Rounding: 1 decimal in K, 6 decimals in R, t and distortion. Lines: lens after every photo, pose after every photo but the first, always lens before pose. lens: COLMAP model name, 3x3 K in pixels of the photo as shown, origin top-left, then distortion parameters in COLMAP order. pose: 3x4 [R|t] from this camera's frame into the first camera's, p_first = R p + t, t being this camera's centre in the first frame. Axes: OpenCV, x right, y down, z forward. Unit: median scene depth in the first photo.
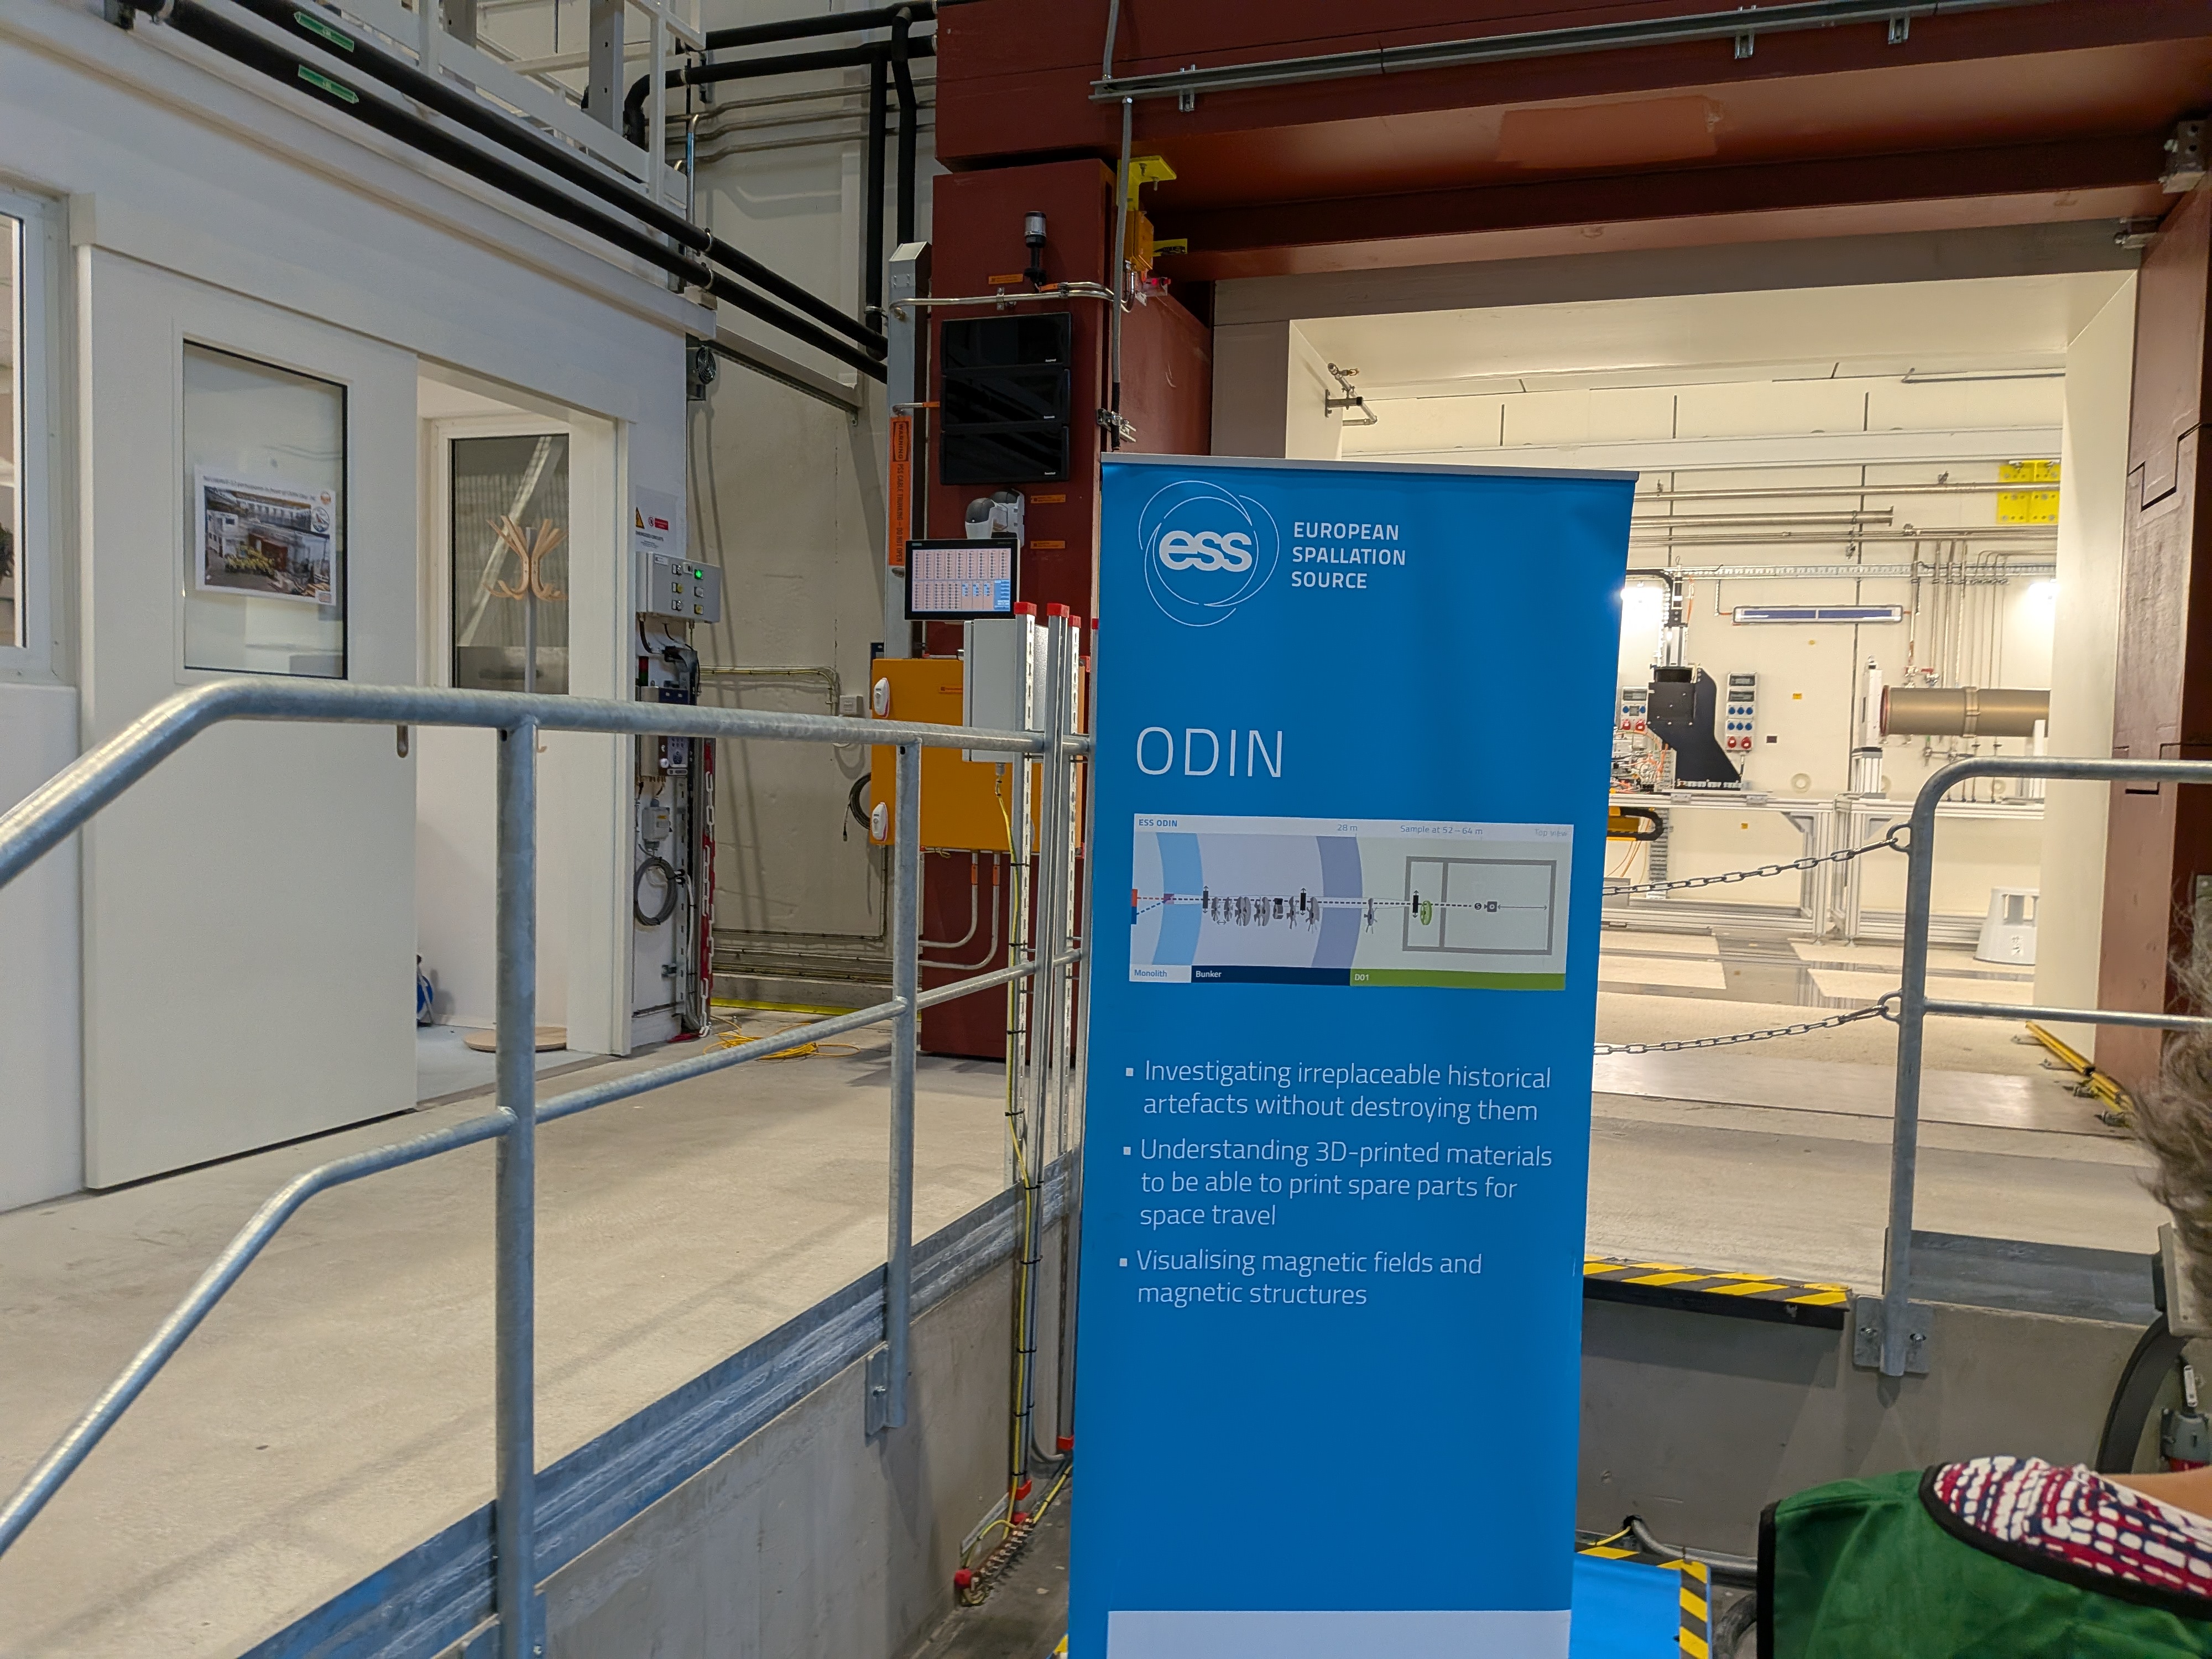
lens RADIAL K [[1607.8, 0, 1159.6], [0, 1607.8, 852.6], [0, 0, 1]] dist [0.059634, -0.079604]
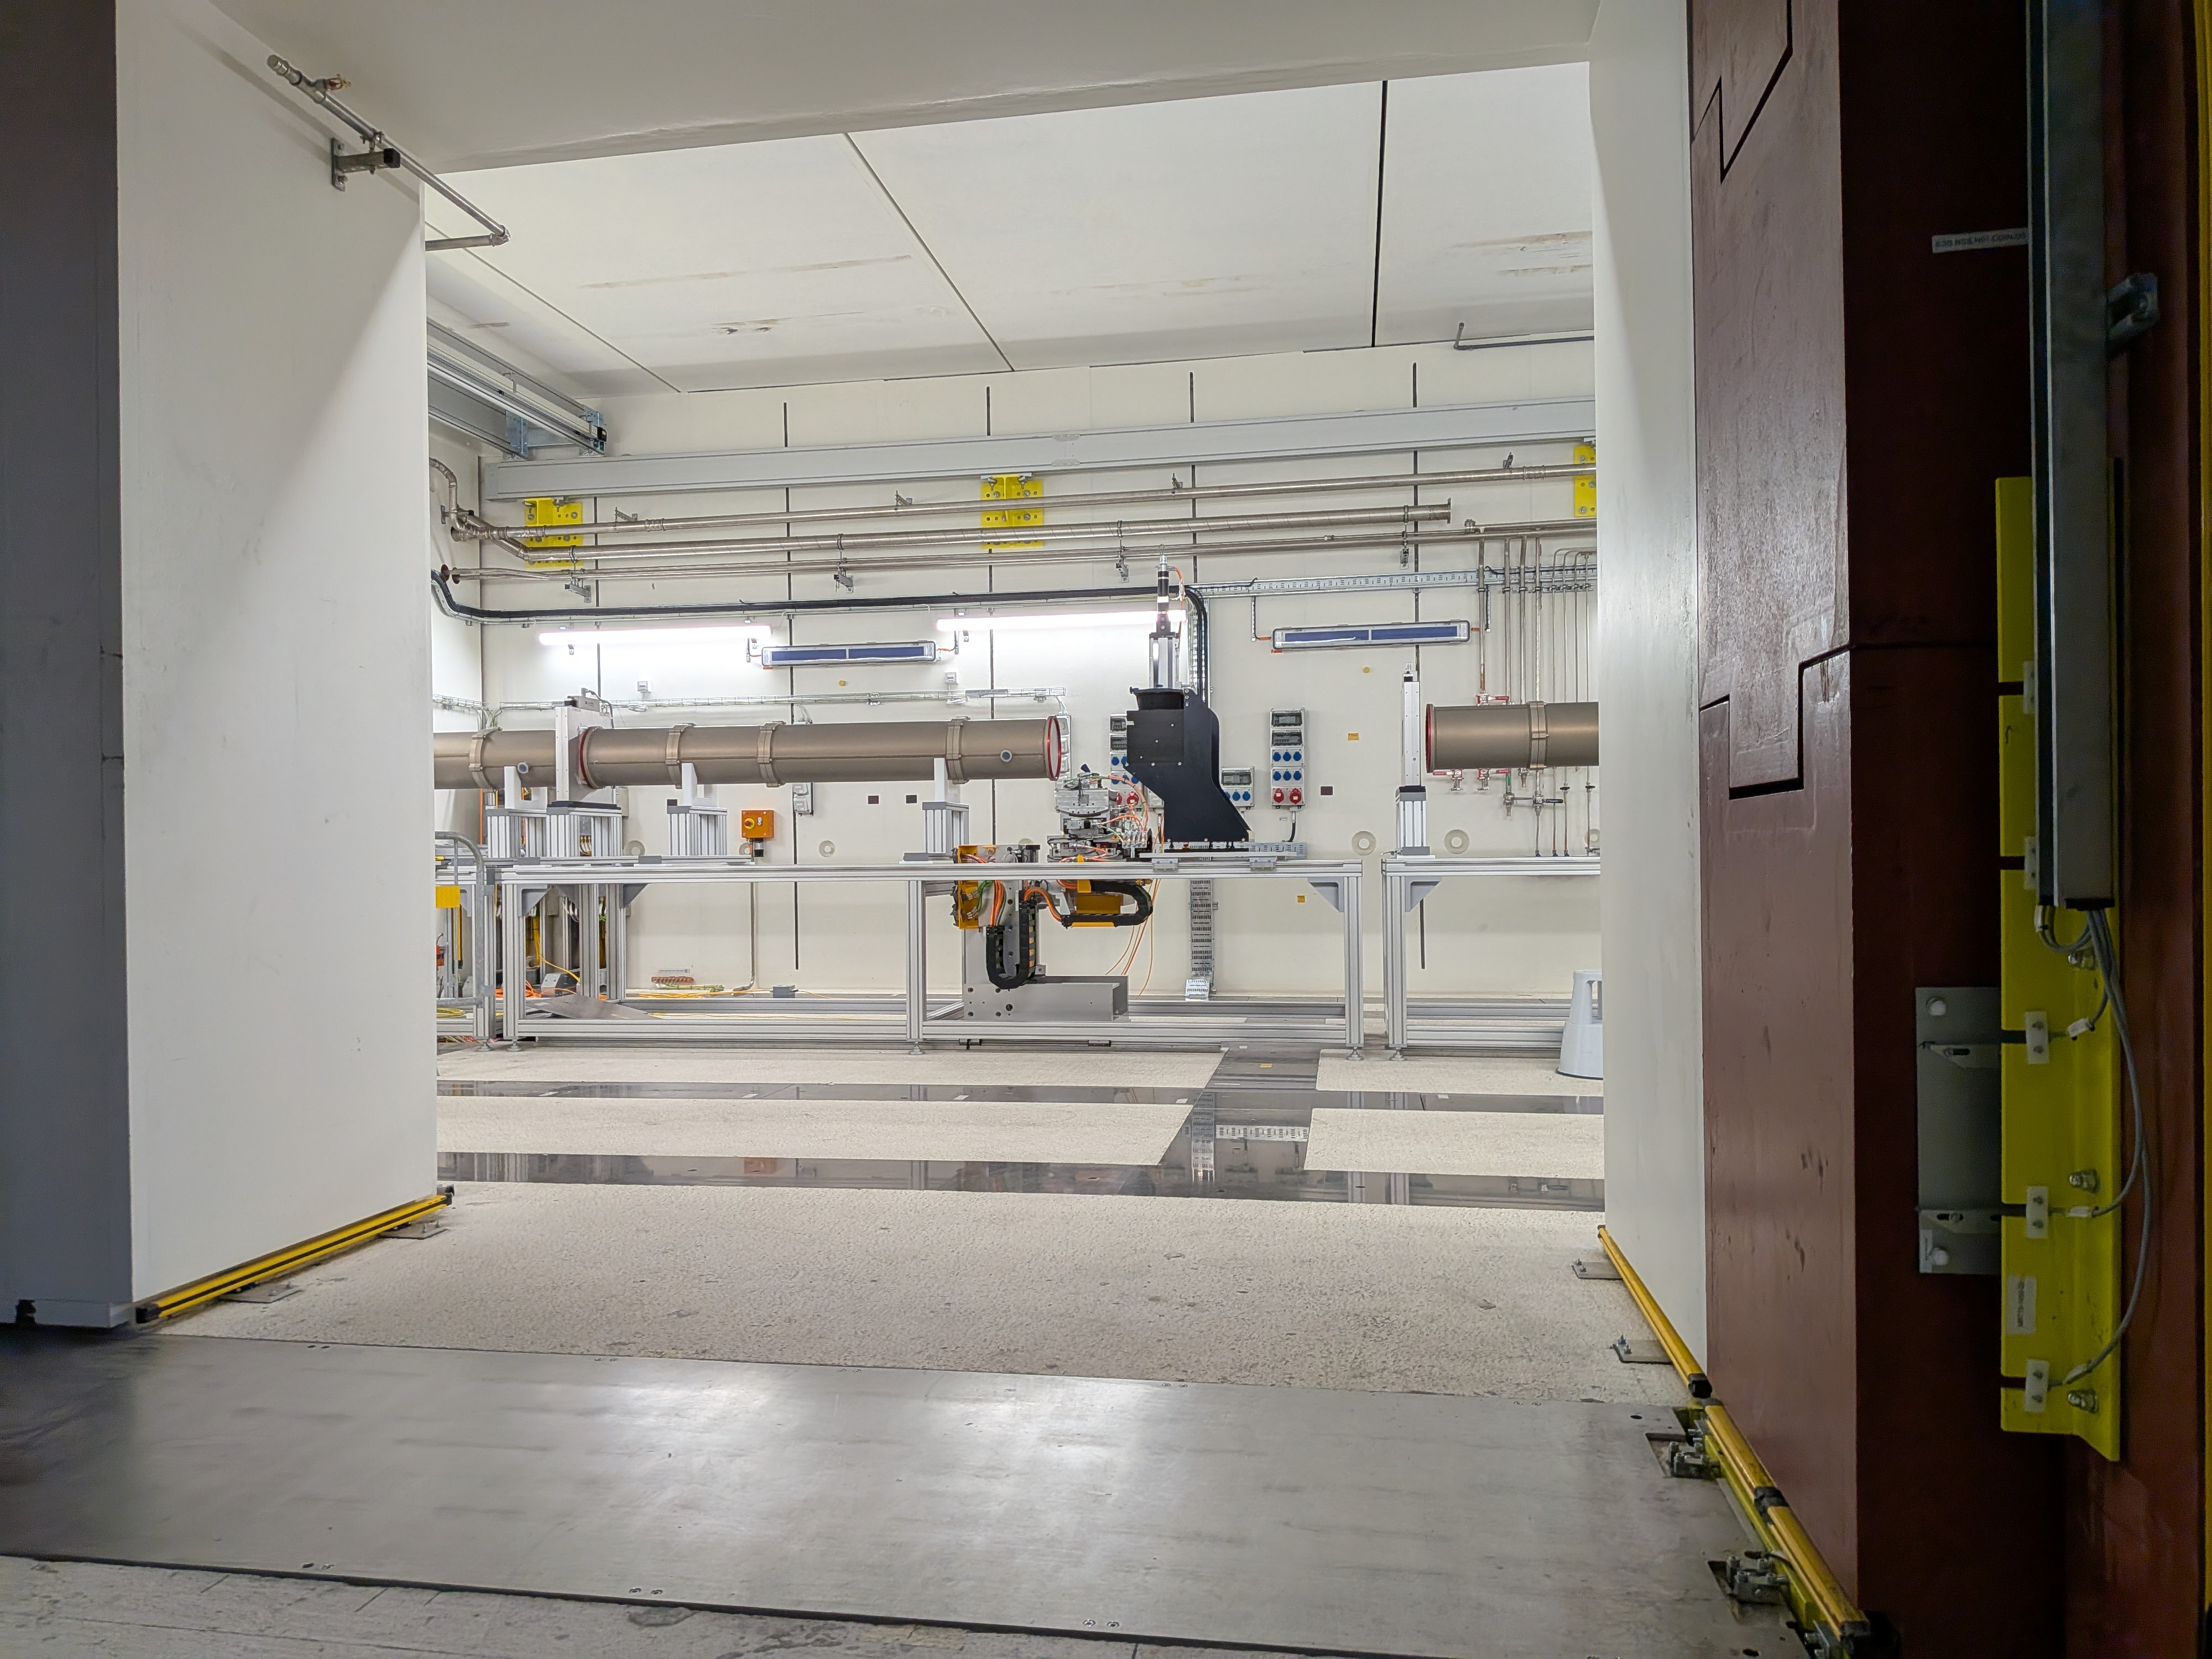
lens RADIAL K [[1607.8, 0, 1048.4], [0, 1607.8, 872.9], [0, 0, 1]] dist [0.059634, -0.079604]
pose [[0.990724, -0.040648, 0.129665, 0.464807], [0.046363, 0.998068, -0.041359, -0.007994], [-0.127734, 0.046987, 0.990695, 0.774545]]
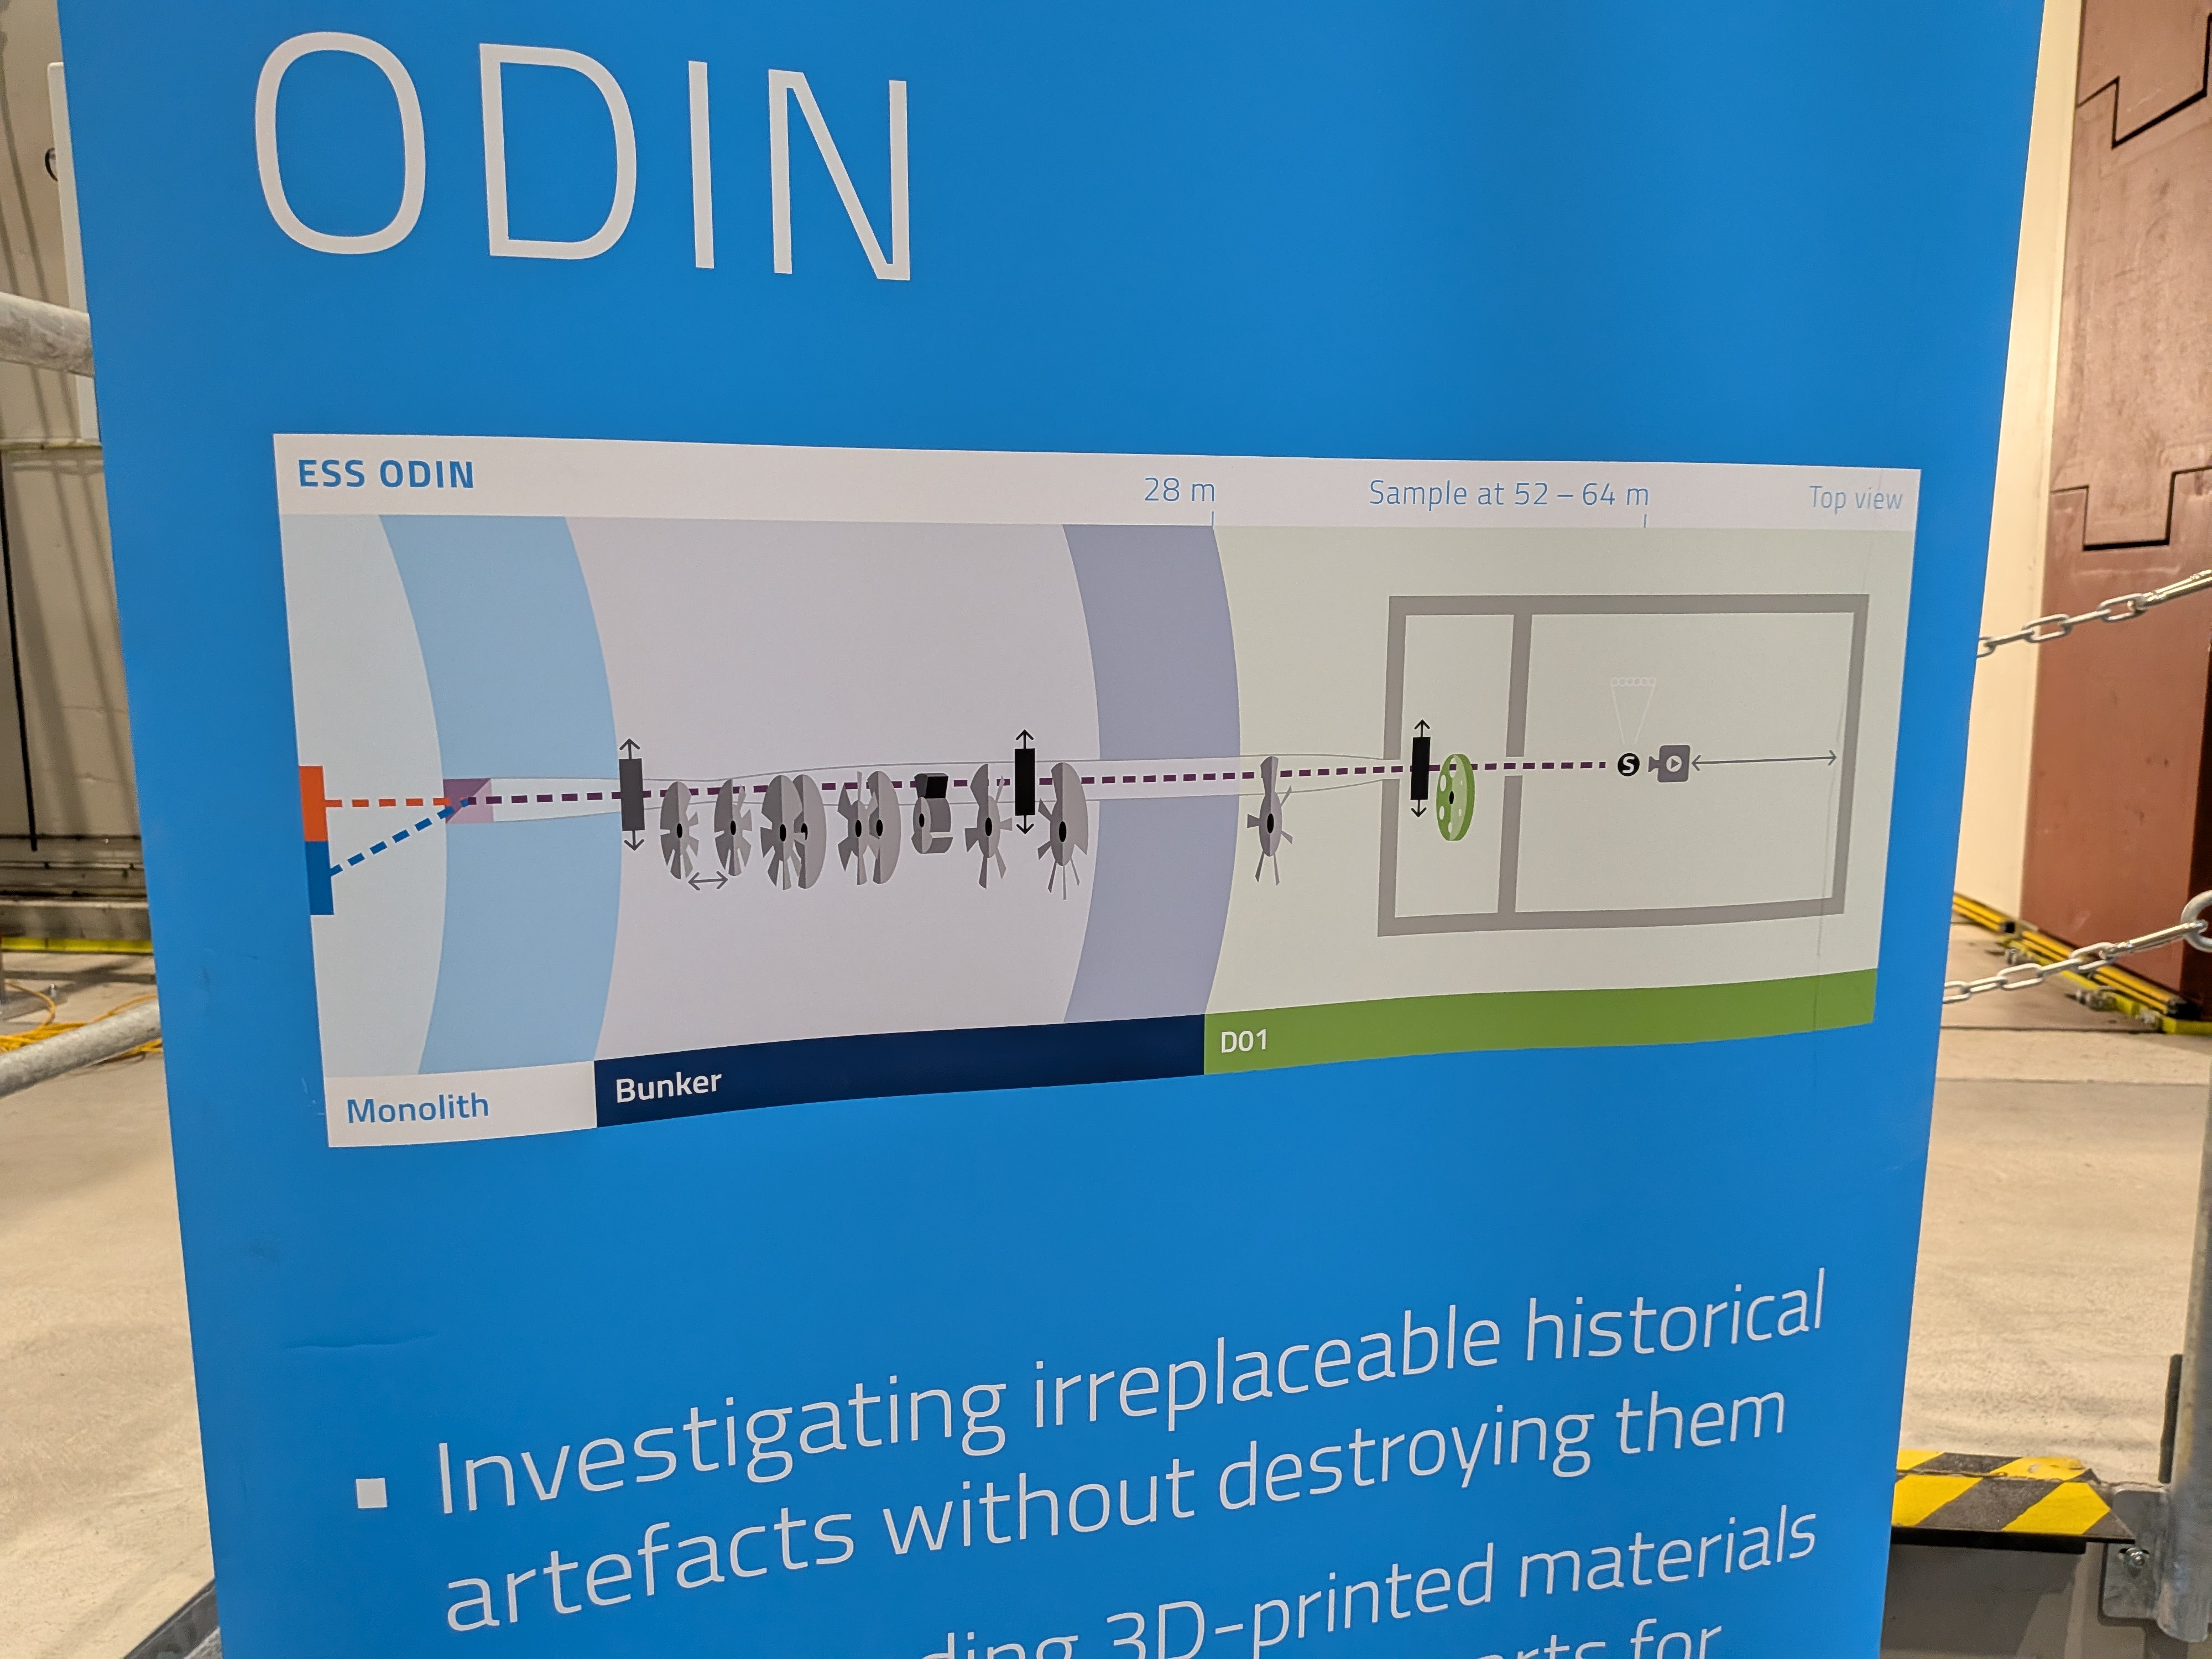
lens RADIAL K [[1607.8, 0, 1109.9], [0, 1607.8, 847.2], [0, 0, 1]] dist [0.059634, -0.079604]
pose [[0.981694, -0.058801, 0.181161, 0.035559], [0.042218, 0.994670, 0.094073, 0.011061], [-0.185727, -0.084703, 0.978944, 0.479843]]
